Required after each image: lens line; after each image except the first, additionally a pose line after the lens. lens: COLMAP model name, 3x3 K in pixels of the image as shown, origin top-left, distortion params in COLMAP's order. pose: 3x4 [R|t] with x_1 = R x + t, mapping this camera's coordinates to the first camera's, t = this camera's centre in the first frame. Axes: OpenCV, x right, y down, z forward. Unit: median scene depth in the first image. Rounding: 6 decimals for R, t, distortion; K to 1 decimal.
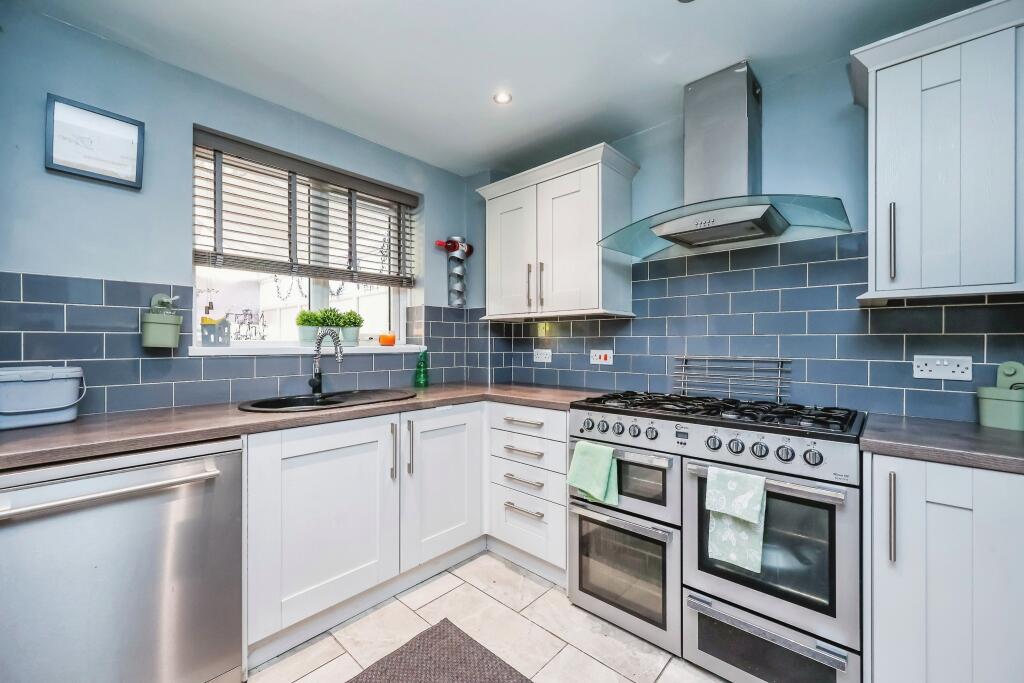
lens RADIAL K [[412.6, 0, 508.4], [0, 412.6, 340.5], [0, 0, 1]] dist [-0.003664, 0.000054]
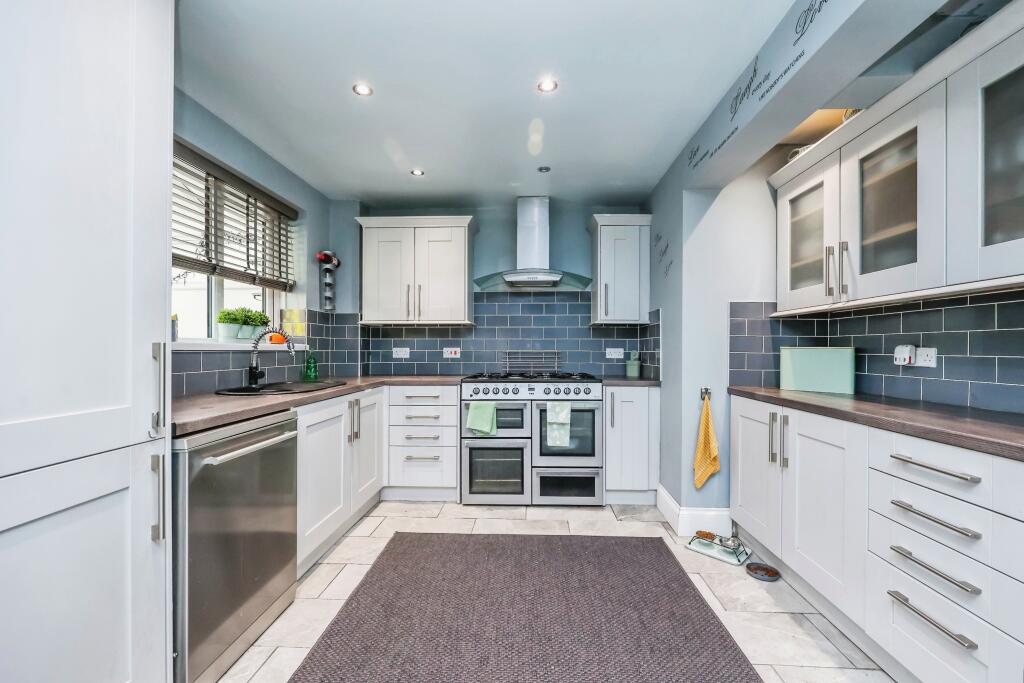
lens RADIAL K [[412.6, 0, 517.7], [0, 412.6, 345.8], [0, 0, 1]] dist [-0.003664, 0.000054]
pose [[0.759964, 0.005061, 0.649945, -0.688597], [-0.003645, 0.999987, -0.003526, 0.025015], [-0.649955, 0.000311, 0.759973, -0.331300]]
